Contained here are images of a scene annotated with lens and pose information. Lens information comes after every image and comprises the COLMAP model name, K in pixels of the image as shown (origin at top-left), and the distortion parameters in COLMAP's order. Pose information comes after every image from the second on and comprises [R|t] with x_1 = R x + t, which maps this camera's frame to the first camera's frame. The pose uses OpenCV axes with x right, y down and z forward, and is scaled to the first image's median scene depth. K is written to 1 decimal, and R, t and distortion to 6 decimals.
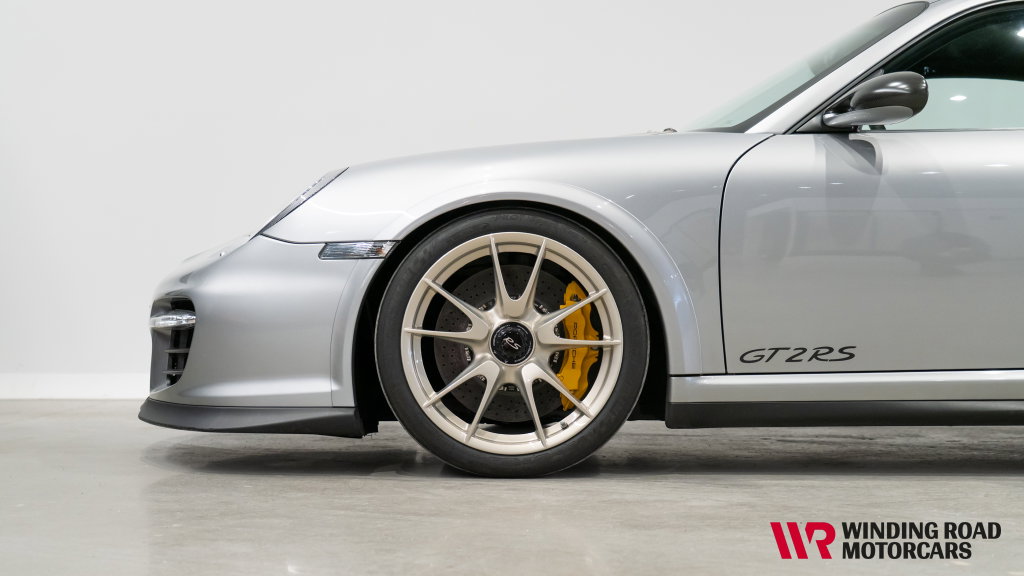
lens RADIAL K [[1562.0, 0, 504.4], [0, 1562.0, 294.4], [0, 0, 1]] dist [0.065674, 0.000000]
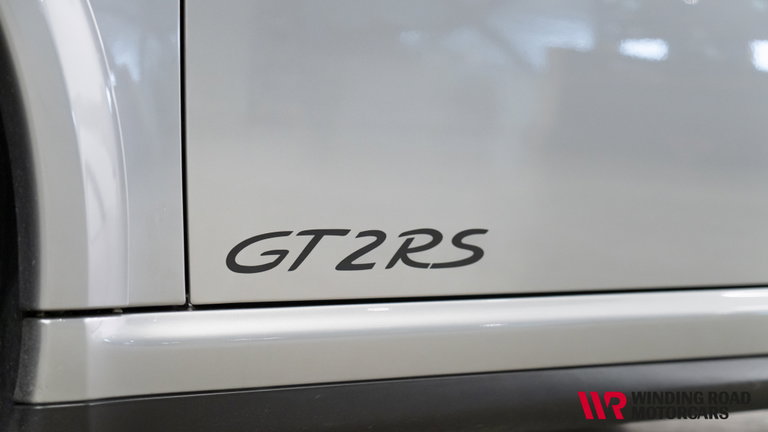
lens RADIAL K [[1593.4, 0, 385.3], [0, 1593.4, 215.7], [0, 0, 1]] dist [0.032701, 0.000000]
pose [[0.781847, 0.024801, 0.622977, -0.034827], [-0.013702, 0.999651, -0.022600, 0.038888], [-0.623320, 0.009134, 0.781914, 0.713938]]
